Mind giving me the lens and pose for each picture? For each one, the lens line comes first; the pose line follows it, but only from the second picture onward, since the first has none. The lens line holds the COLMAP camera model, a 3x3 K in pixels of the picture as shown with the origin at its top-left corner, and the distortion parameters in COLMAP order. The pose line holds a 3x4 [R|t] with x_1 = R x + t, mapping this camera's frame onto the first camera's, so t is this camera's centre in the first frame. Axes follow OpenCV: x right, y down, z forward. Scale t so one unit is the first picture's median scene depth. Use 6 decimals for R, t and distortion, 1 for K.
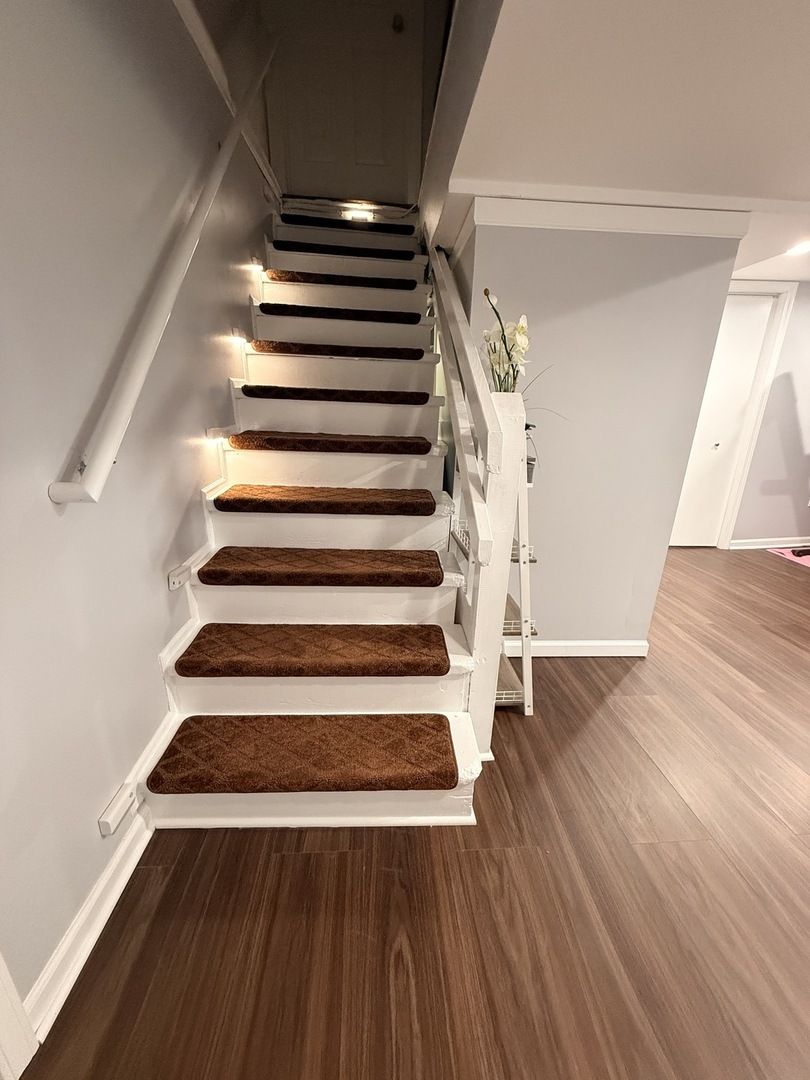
lens RADIAL K [[428.0, 0, 407.3], [0, 428.0, 539.4], [0, 0, 1]] dist [-0.000603, 0.000178]
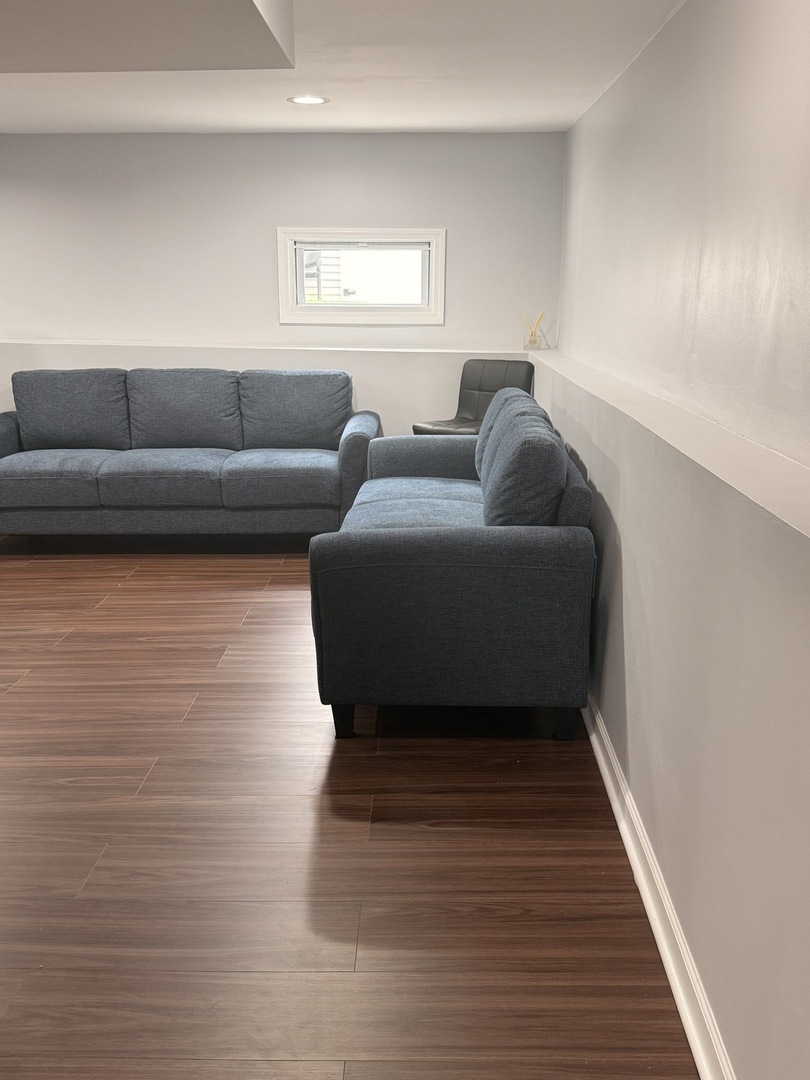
lens RADIAL K [[1098.9, 0, 405.4], [0, 1098.9, 541.7], [0, 0, 1]] dist [0.136588, 0.000000]
pose [[0.083949, -0.244439, 0.966024, -0.455235], [0.309824, 0.927799, 0.207842, -0.051650], [-0.947081, 0.281849, 0.153620, -0.029086]]
